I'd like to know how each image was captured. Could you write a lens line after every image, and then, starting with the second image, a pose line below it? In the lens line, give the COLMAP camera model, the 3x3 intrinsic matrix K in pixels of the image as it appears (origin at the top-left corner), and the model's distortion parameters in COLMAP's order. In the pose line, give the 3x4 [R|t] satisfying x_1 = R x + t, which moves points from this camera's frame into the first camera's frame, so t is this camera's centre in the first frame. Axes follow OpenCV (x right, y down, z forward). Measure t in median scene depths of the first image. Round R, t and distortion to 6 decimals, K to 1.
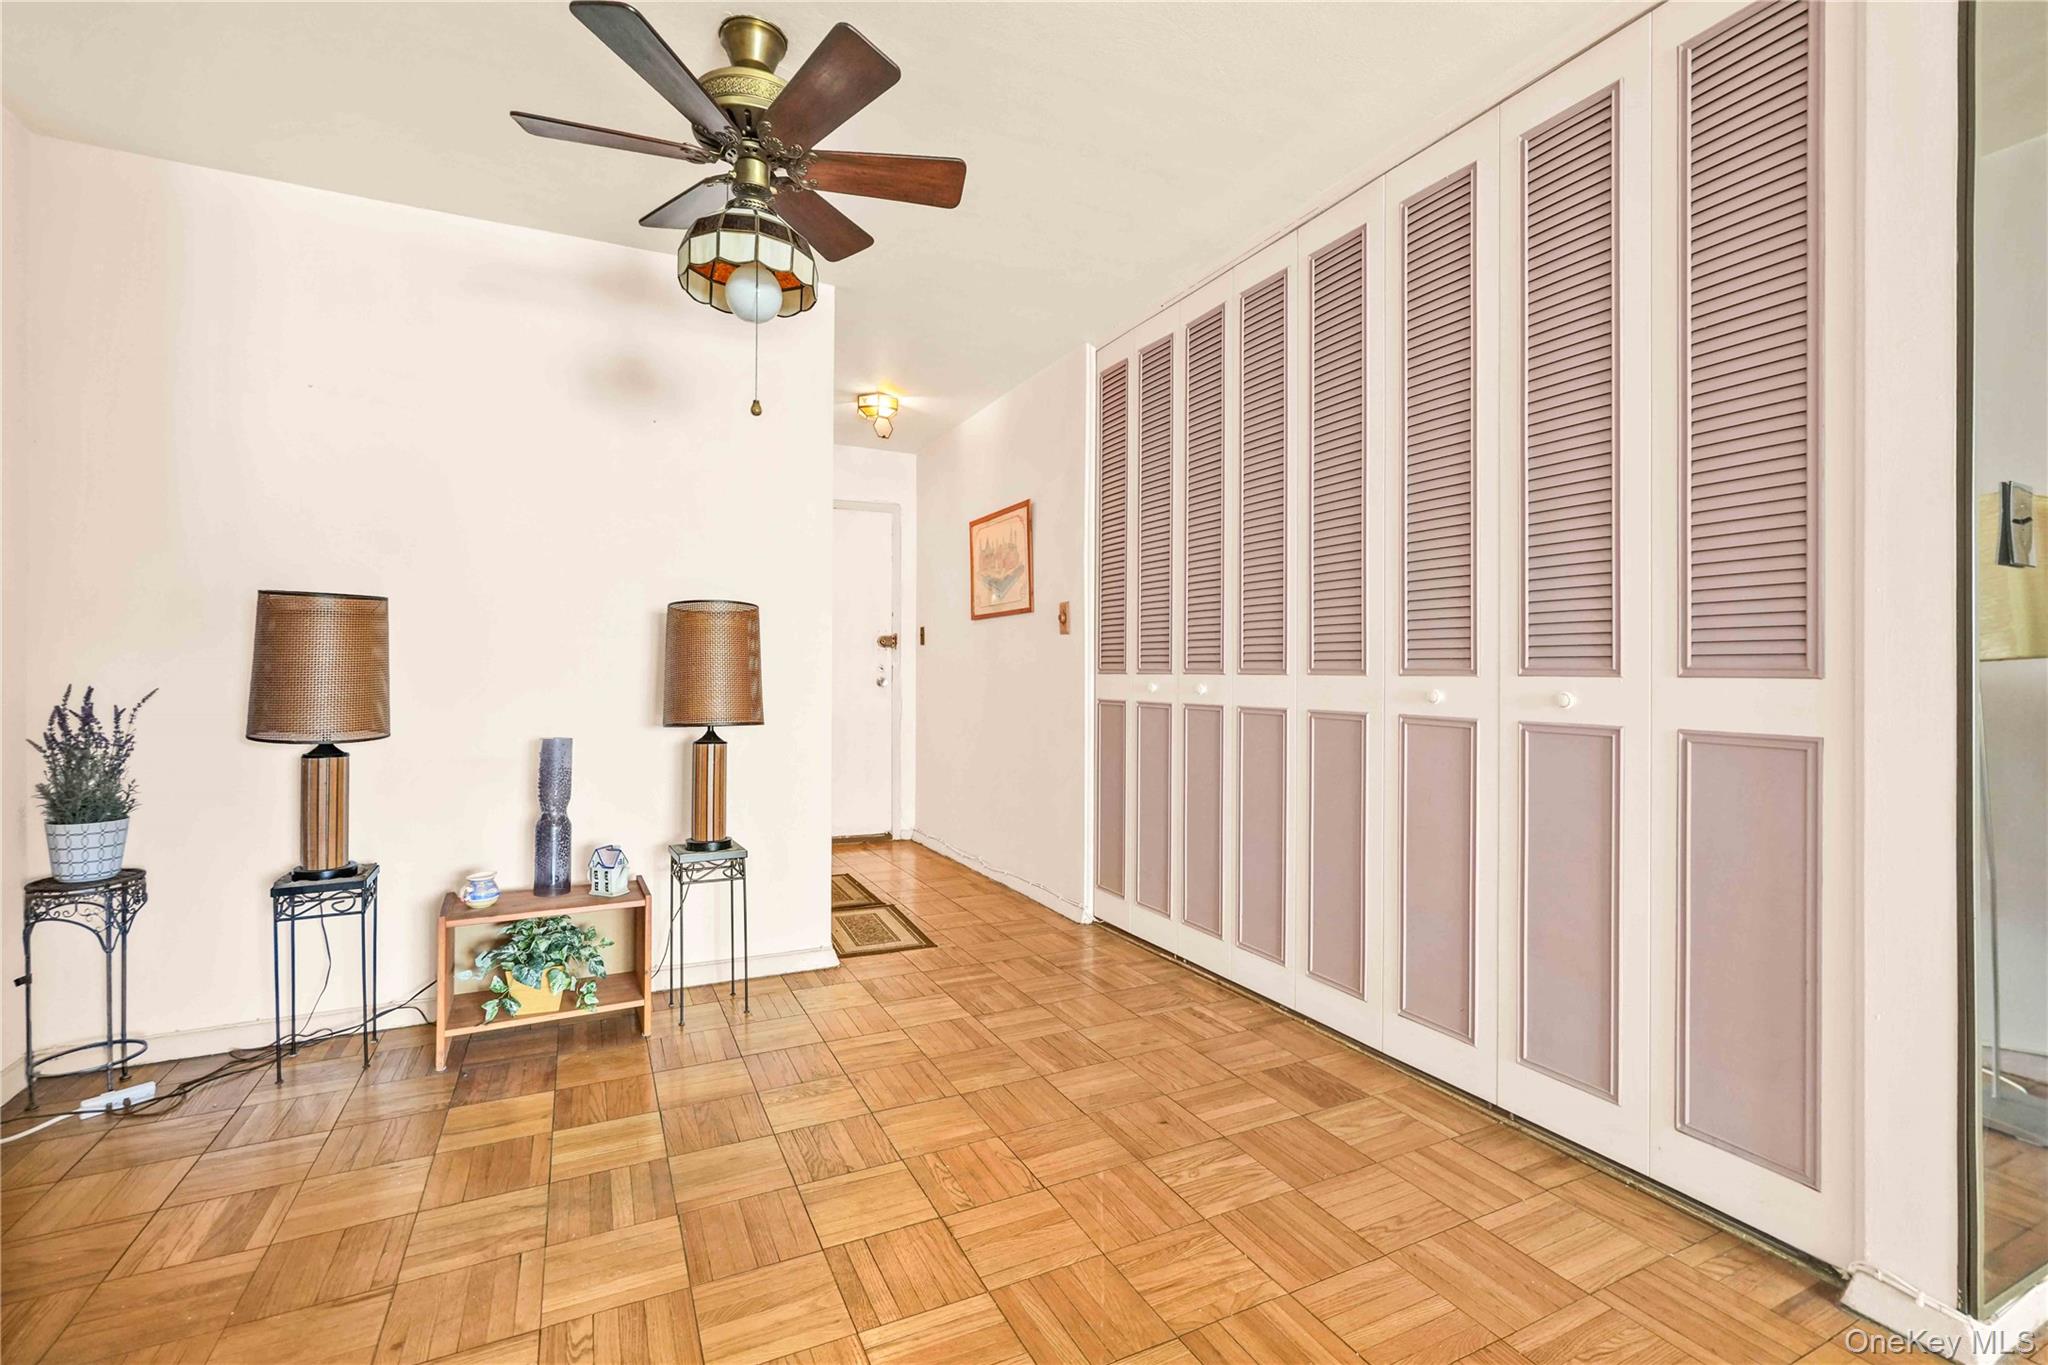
lens RADIAL K [[906.1, 0, 1032.1], [0, 906.1, 670.2], [0, 0, 1]] dist [-0.009663, 0.002697]
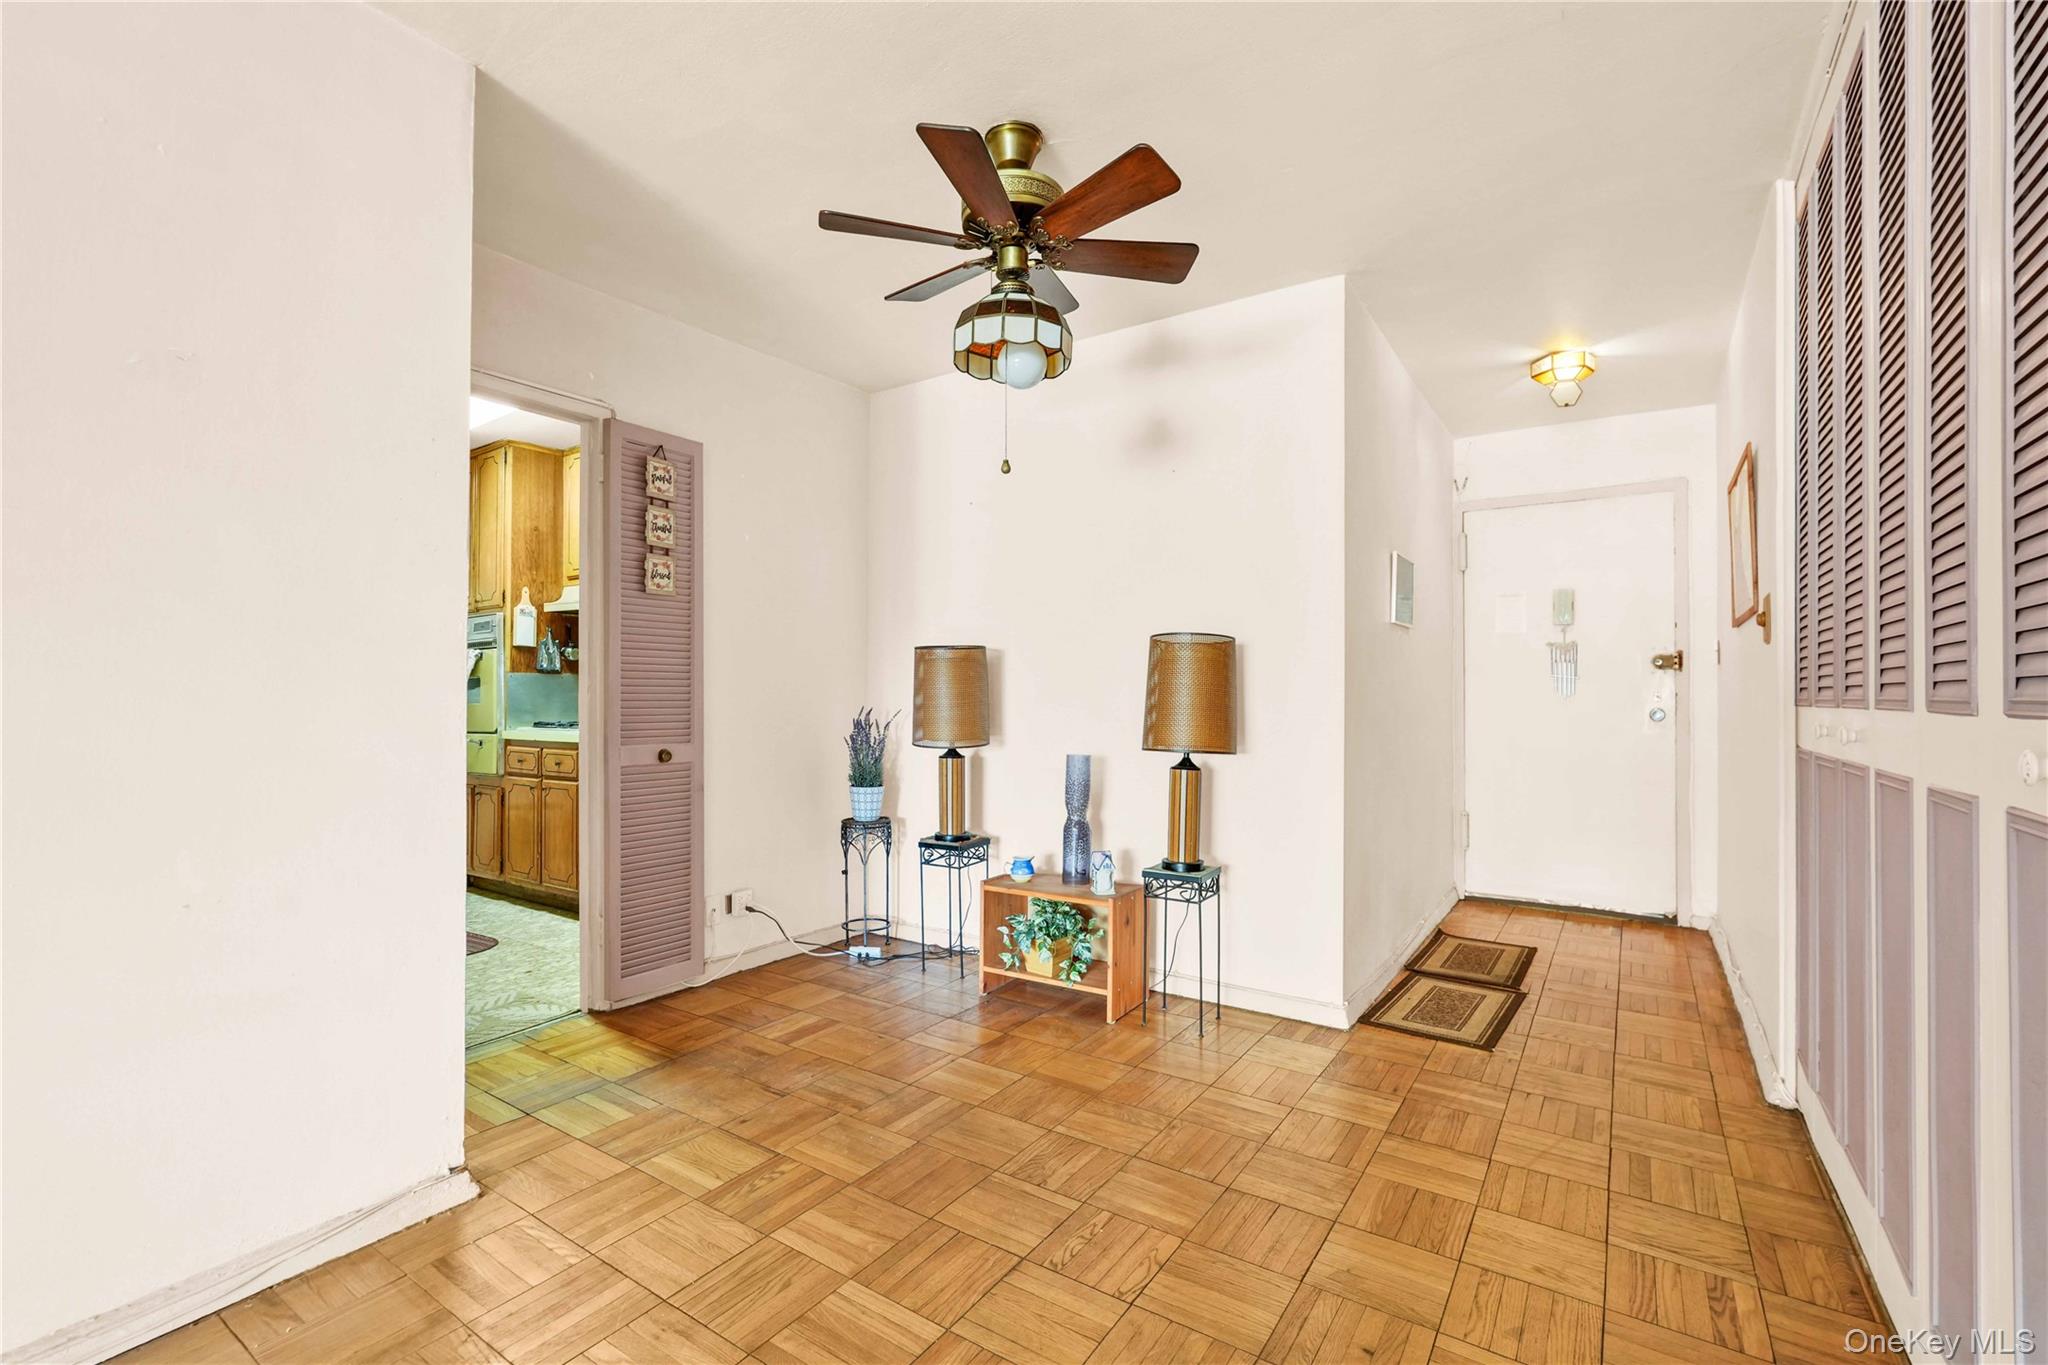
lens RADIAL K [[906.1, 0, 1019.7], [0, 906.1, 685.5], [0, 0, 1]] dist [-0.009663, 0.002697]
pose [[0.484390, -0.012003, -0.874770, 0.514146], [-0.000843, 0.999899, -0.014187, -0.001092], [0.874852, 0.007610, 0.484331, 0.350052]]
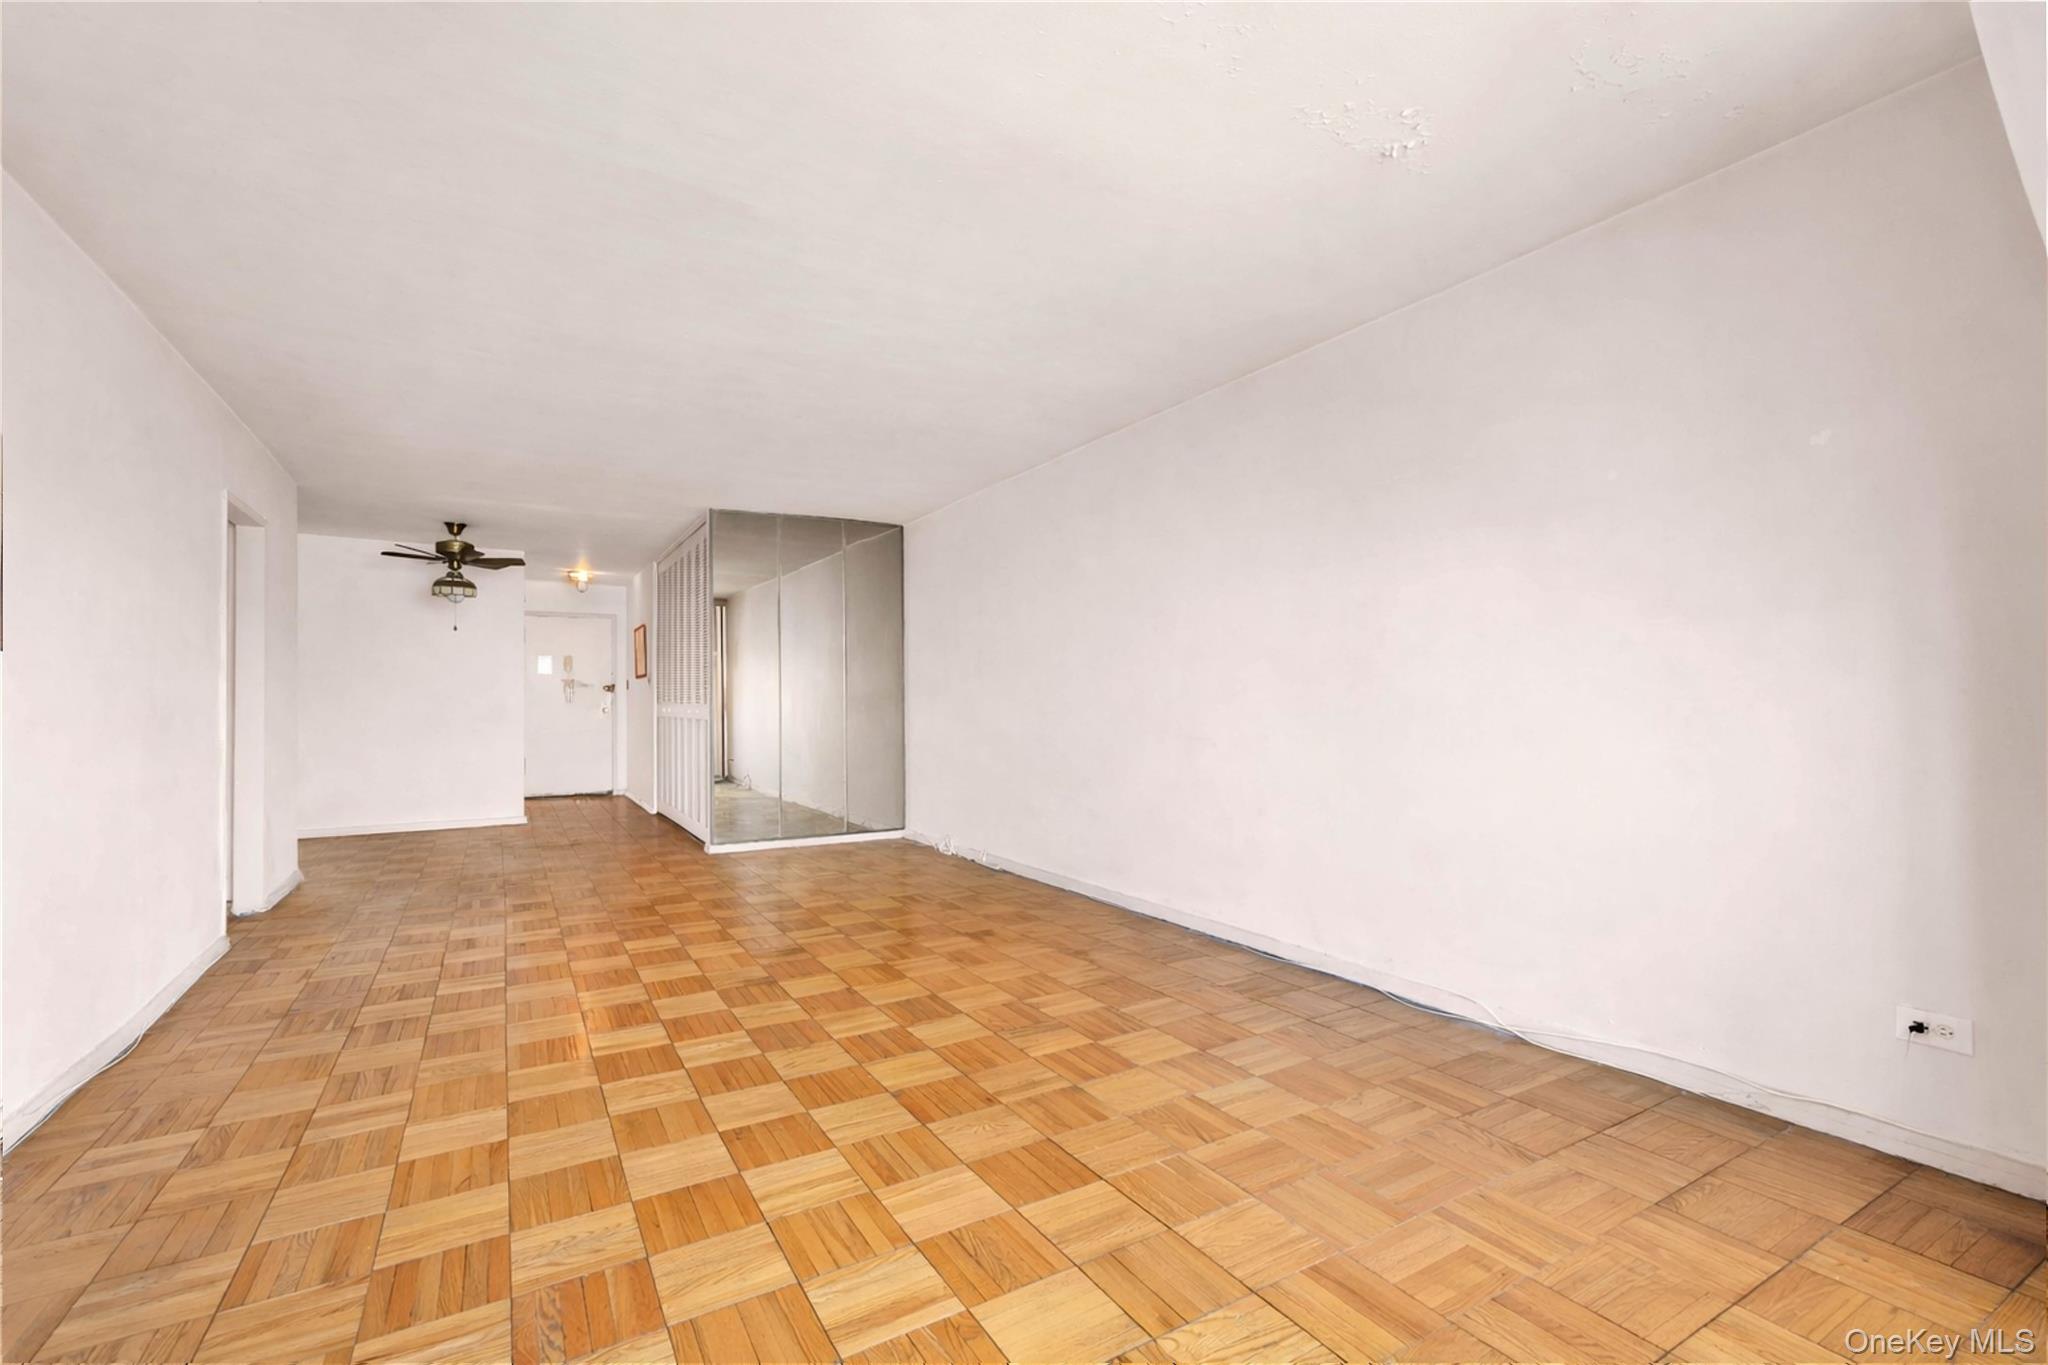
lens RADIAL K [[906.1, 0, 1005.4], [0, 906.1, 676.3], [0, 0, 1]] dist [-0.009663, 0.002697]
pose [[0.998928, -0.014407, 0.043987, 1.242996], [0.015143, 0.999750, -0.016432, -0.027501], [-0.043739, 0.017080, 0.998897, -1.940175]]
